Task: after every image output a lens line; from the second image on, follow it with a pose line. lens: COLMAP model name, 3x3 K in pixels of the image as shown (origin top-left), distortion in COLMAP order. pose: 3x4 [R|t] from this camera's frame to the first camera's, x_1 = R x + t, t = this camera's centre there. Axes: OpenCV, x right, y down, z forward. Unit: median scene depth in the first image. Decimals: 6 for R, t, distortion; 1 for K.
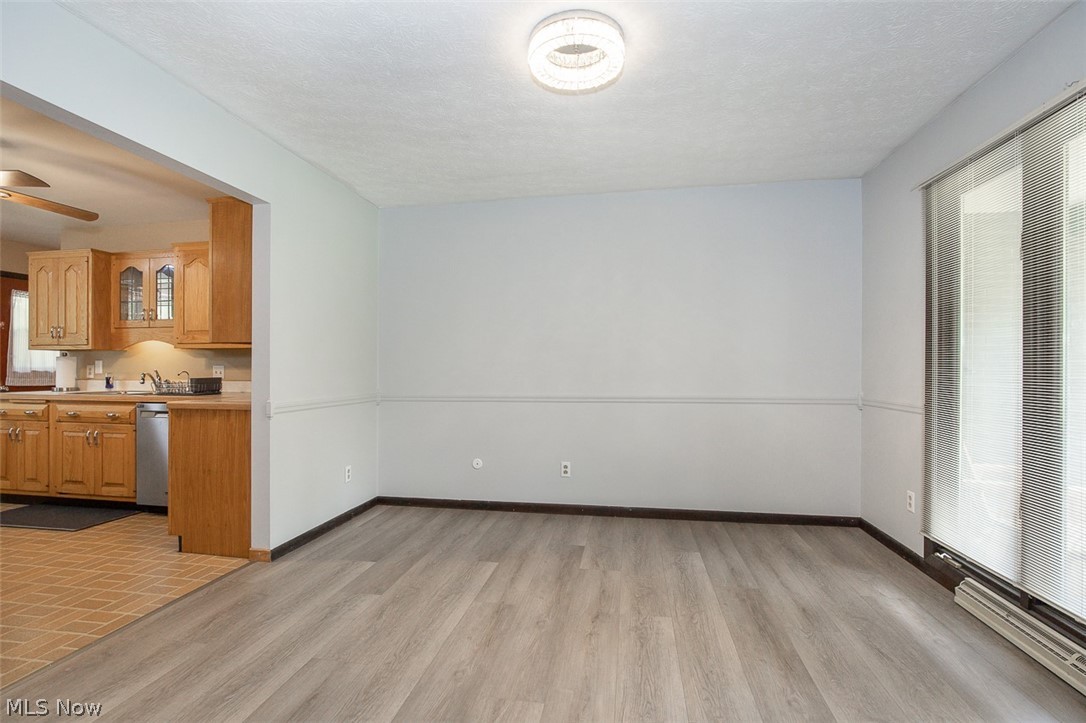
lens RADIAL K [[503.5, 0, 543.1], [0, 503.5, 366.4], [0, 0, 1]] dist [-0.002942, -0.000001]
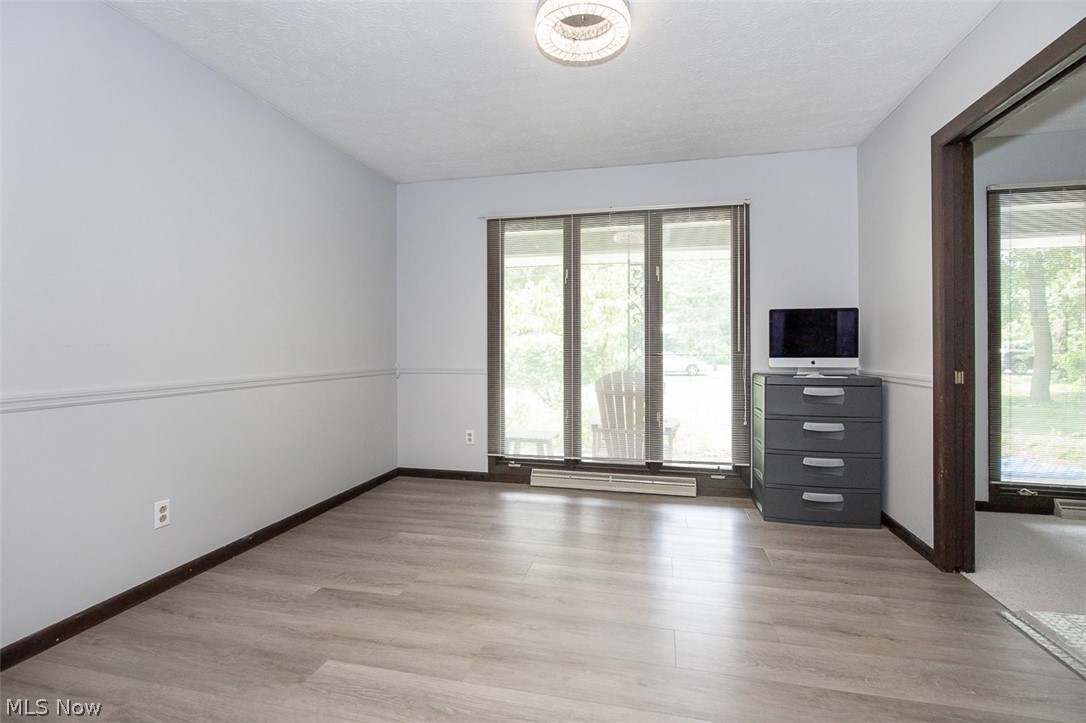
lens RADIAL K [[497.0, 0, 536.2], [0, 497.0, 351.2], [0, 0, 1]] dist [-0.001793, -0.000272]
pose [[0.069484, 0.001095, 0.997582, -0.506469], [-0.001249, 0.999999, -0.001010, 0.020314], [-0.997582, -0.001176, 0.069485, 0.553322]]
